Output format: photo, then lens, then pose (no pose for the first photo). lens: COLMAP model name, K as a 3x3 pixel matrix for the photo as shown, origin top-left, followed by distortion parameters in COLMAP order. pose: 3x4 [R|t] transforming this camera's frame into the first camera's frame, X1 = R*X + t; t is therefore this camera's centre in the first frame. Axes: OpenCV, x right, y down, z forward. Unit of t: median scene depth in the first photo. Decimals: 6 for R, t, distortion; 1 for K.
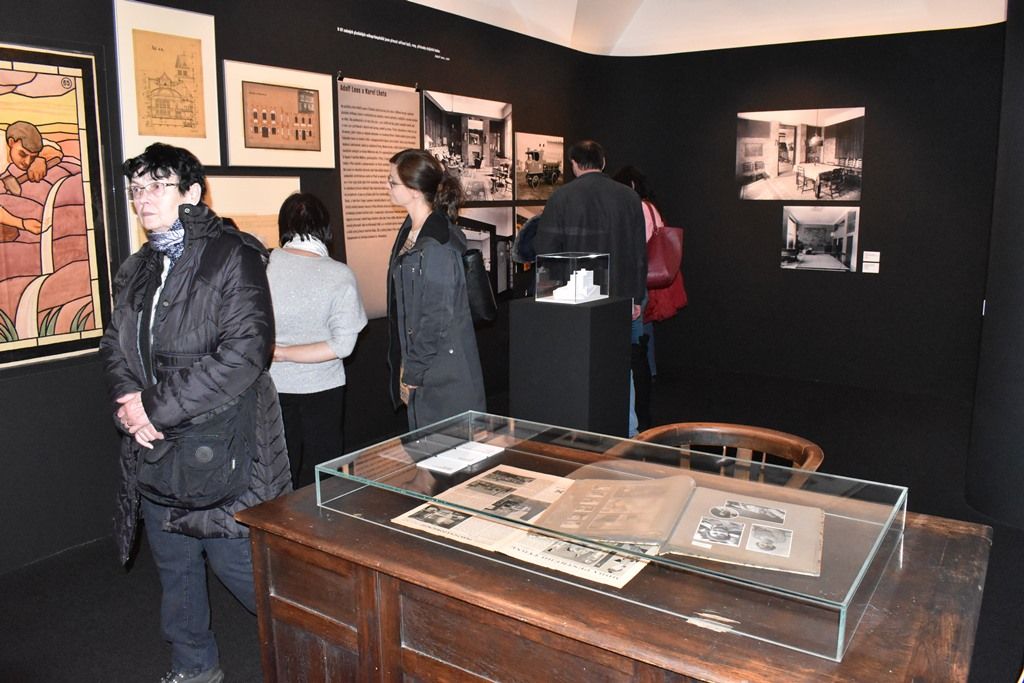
lens RADIAL K [[814.0, 0, 519.7], [0, 814.0, 339.1], [0, 0, 1]] dist [-0.056116, -0.004868]
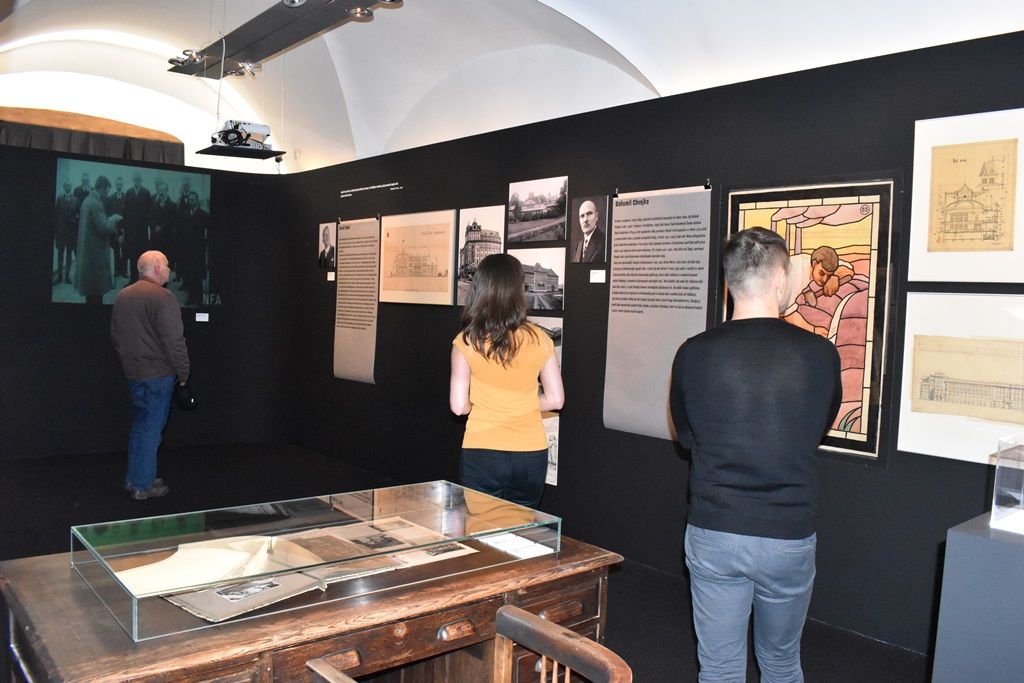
lens RADIAL K [[814.0, 0, 520.0], [0, 814.0, 345.5], [0, 0, 1]] dist [-0.056116, -0.004868]
pose [[-0.249633, 0.046996, -0.967200, 0.697382], [-0.211497, 0.972060, 0.101820, -0.158948], [0.944962, 0.229978, -0.232718, 0.903501]]
